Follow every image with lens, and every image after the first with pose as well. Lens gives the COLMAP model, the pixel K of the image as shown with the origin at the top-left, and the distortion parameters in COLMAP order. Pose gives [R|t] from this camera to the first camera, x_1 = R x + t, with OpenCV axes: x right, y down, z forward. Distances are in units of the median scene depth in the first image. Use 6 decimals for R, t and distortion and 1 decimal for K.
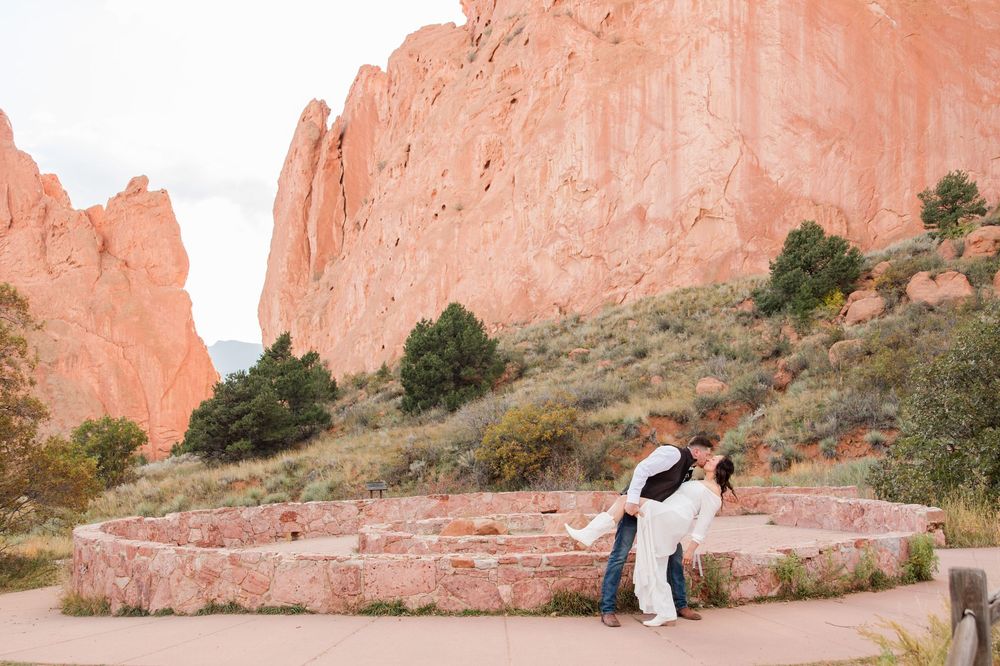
lens RADIAL K [[916.2, 0, 510.1], [0, 916.2, 355.4], [0, 0, 1]] dist [-0.006228, 0.000000]
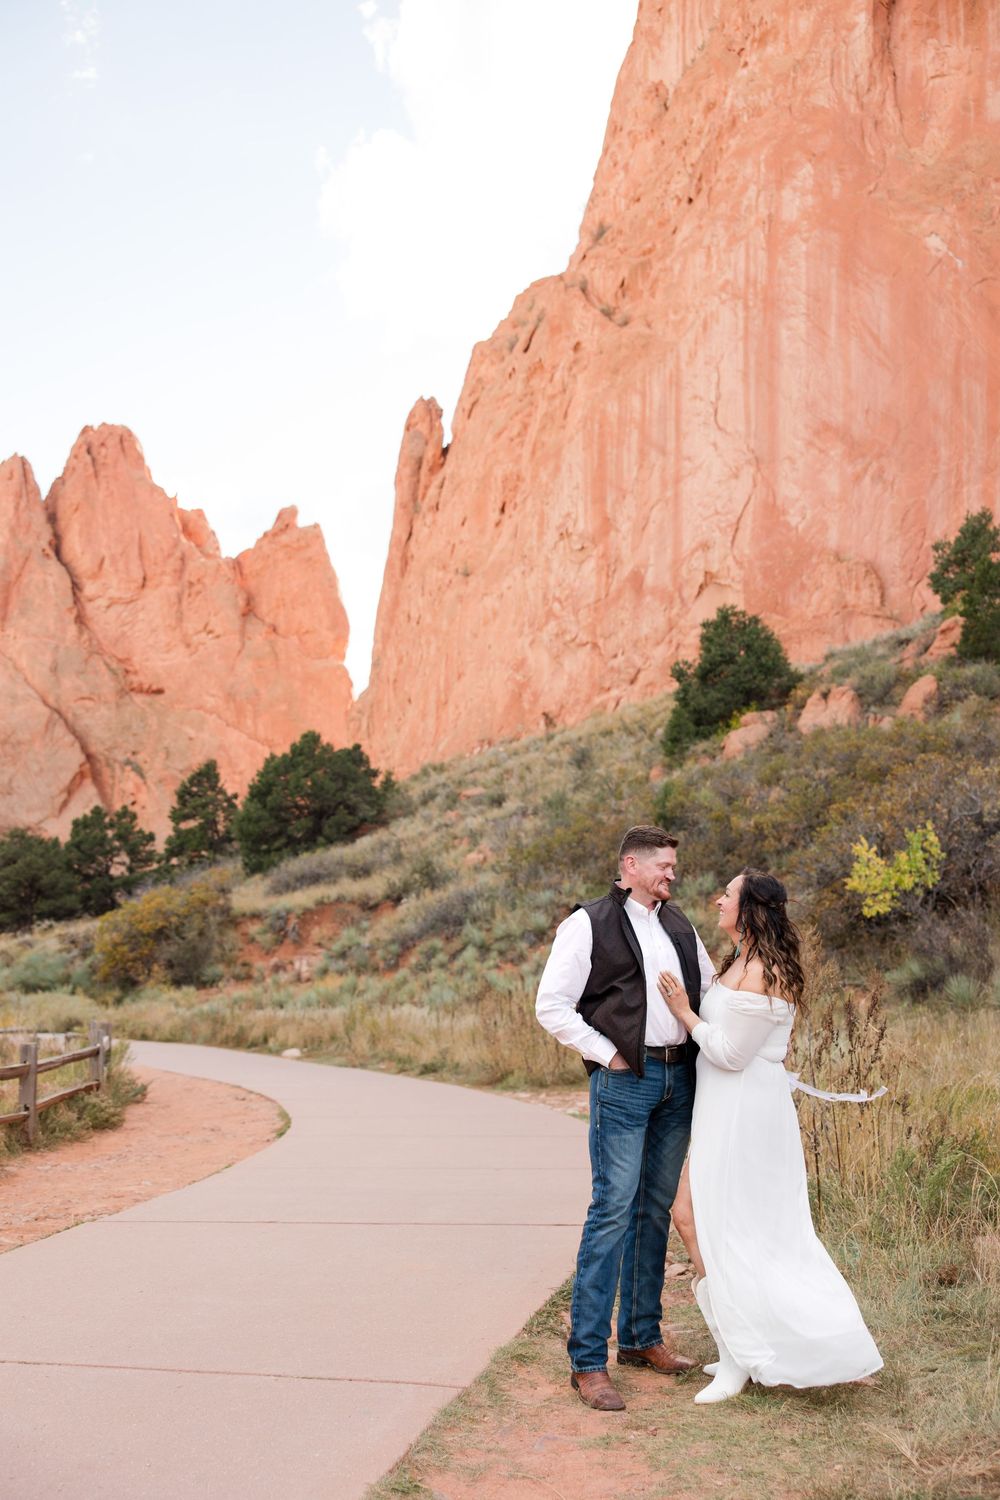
lens RADIAL K [[1508.6, 0, 497.2], [0, 1508.6, 753.9], [0, 0, 1]] dist [0.003313, 0.000000]
pose [[0.924808, -0.015987, -0.380098, 0.443198], [0.024706, 0.999531, 0.018072, -0.045890], [0.379631, -0.026104, 0.924770, -0.076901]]
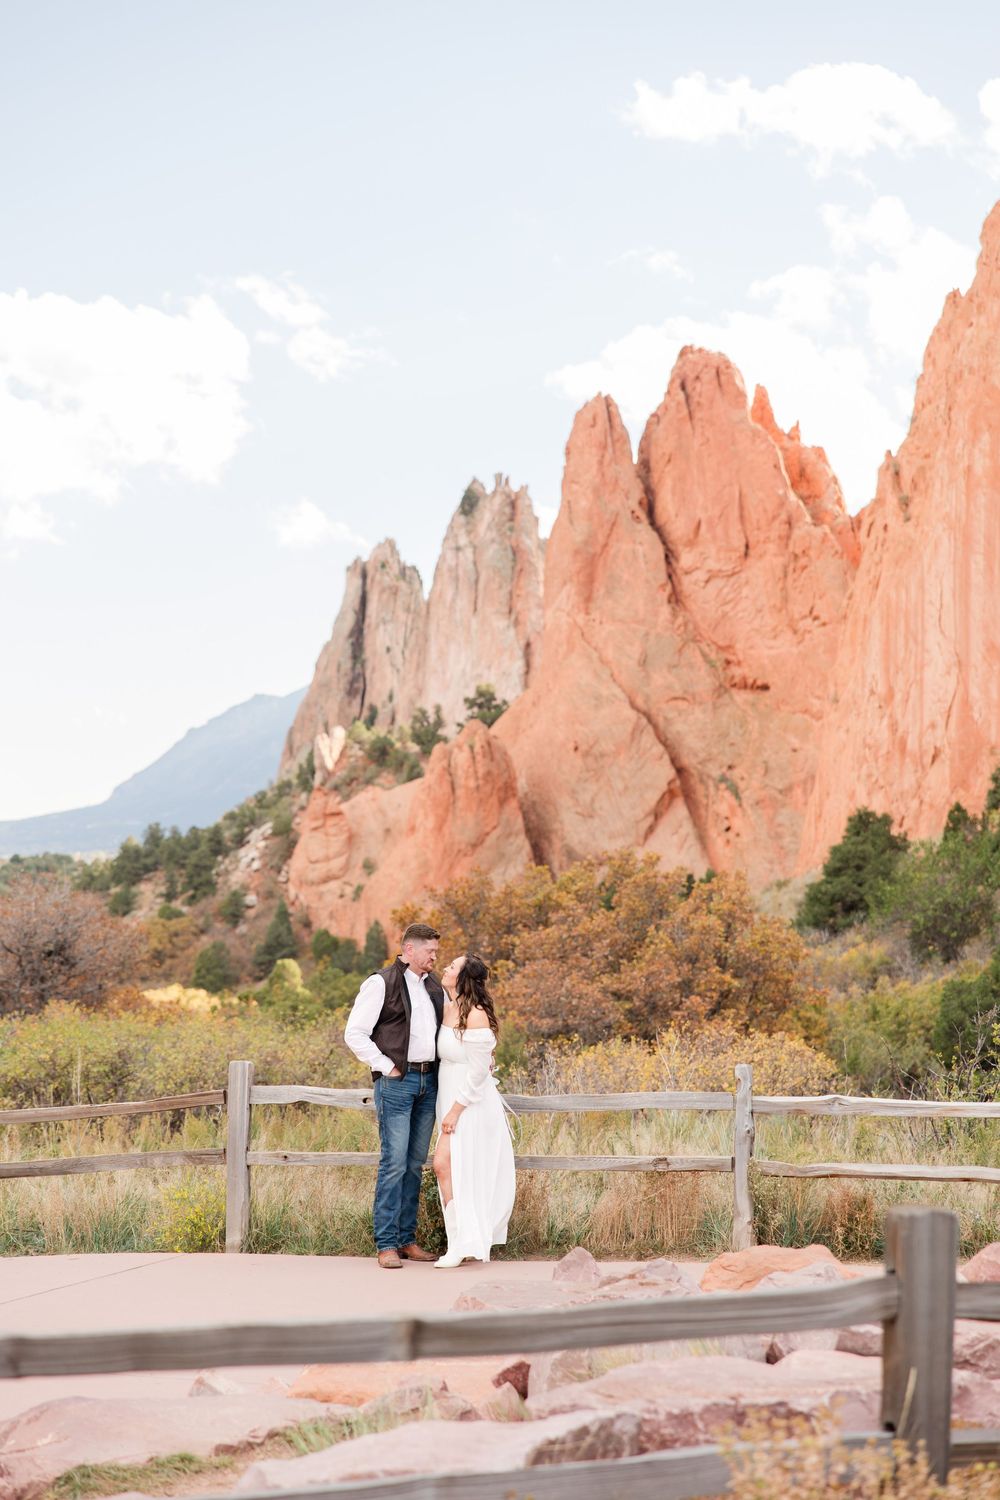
lens RADIAL K [[2852.6, 0, 512.3], [0, 2852.6, 756.5], [0, 0, 1]] dist [0.046427, 0.000000]
pose [[0.692503, 0.000158, -0.721415, 1.675183], [0.057492, 0.996807, 0.055407, -0.290277], [0.719120, -0.079845, 0.690283, -0.999055]]
